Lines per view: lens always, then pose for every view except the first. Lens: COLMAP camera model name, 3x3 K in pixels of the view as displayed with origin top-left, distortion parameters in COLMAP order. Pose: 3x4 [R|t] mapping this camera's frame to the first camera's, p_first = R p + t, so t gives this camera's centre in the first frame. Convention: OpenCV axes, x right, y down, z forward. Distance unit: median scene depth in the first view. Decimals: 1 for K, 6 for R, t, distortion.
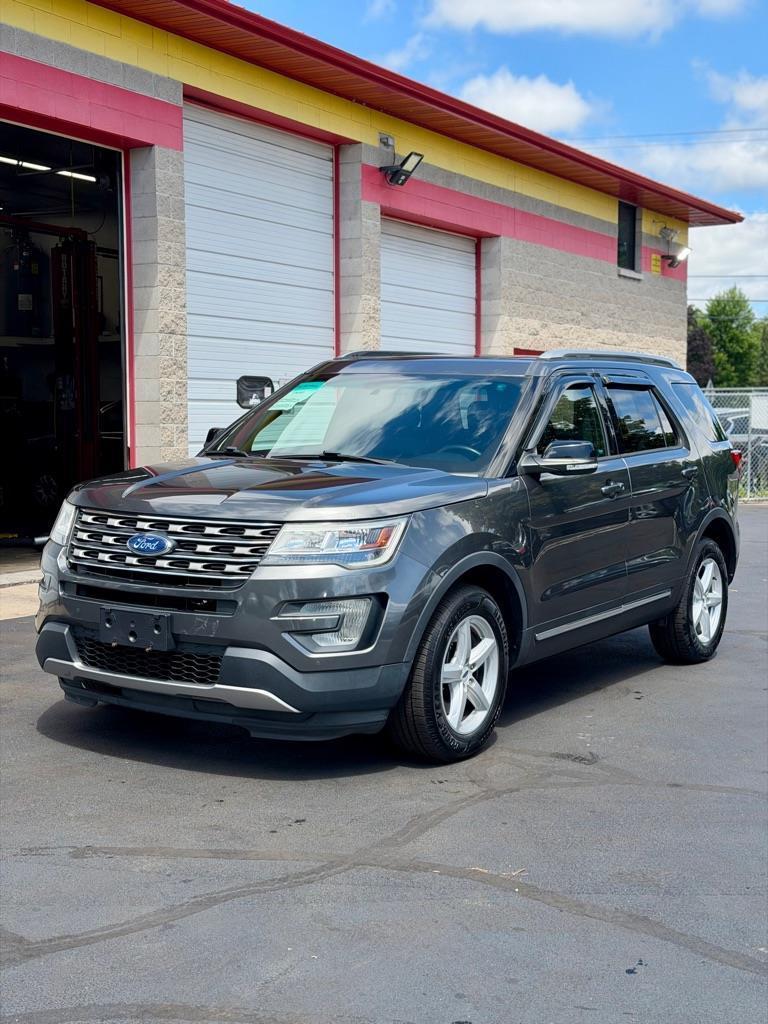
lens RADIAL K [[1401.1, 0, 384.0], [0, 1401.1, 512.0], [0, 0, 1]] dist [0.175124, -0.317756]
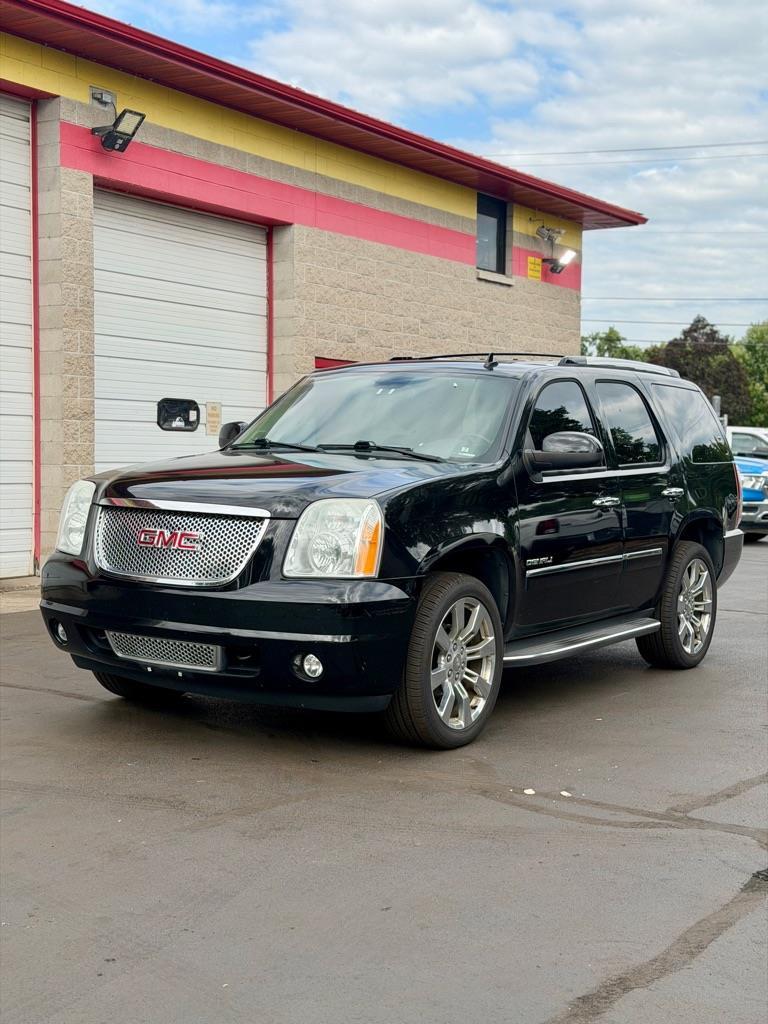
lens RADIAL K [[1389.9, 0, 384.0], [0, 1389.9, 512.0], [0, 0, 1]] dist [0.186788, -0.436604]
pose [[0.998918, 0.013947, -0.044369, 0.174870], [-0.014859, 0.999684, -0.020294, -0.006921], [0.044072, 0.020931, 0.998809, 0.167824]]
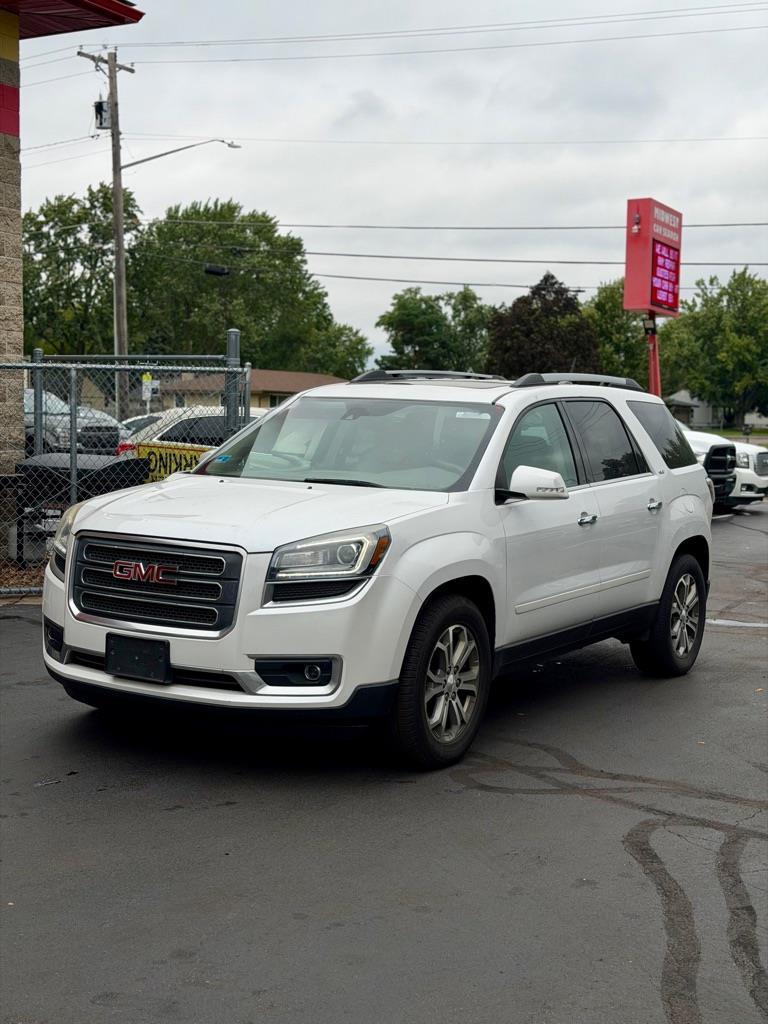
lens RADIAL K [[1389.9, 0, 384.0], [0, 1389.9, 512.0], [0, 0, 1]] dist [0.186788, -0.436604]
pose [[0.999262, 0.014432, 0.035595, 0.428943], [-0.014604, 0.999883, 0.004587, -0.048501], [-0.035525, -0.005103, 0.999356, 0.669730]]
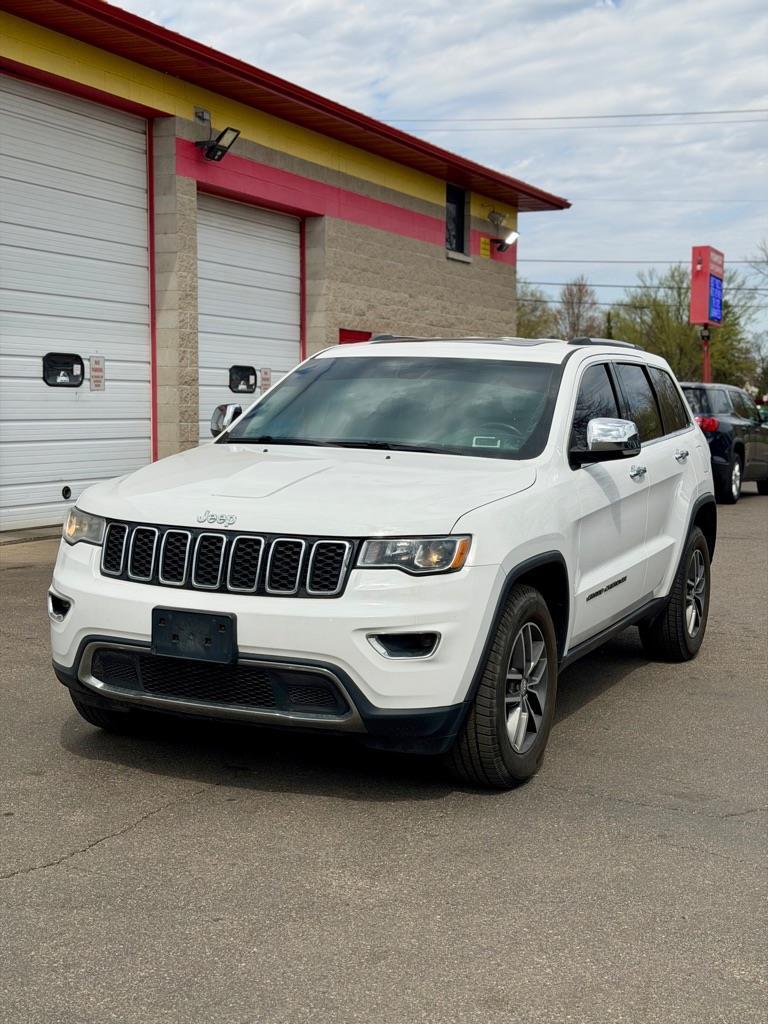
lens RADIAL K [[1401.1, 0, 384.0], [0, 1401.1, 512.0], [0, 0, 1]] dist [0.175124, -0.317756]
pose [[0.994985, 0.000131, 0.100029, 0.024578], [-0.001641, 0.999886, 0.015016, -0.001534], [-0.100016, -0.015105, 0.994871, 0.002610]]
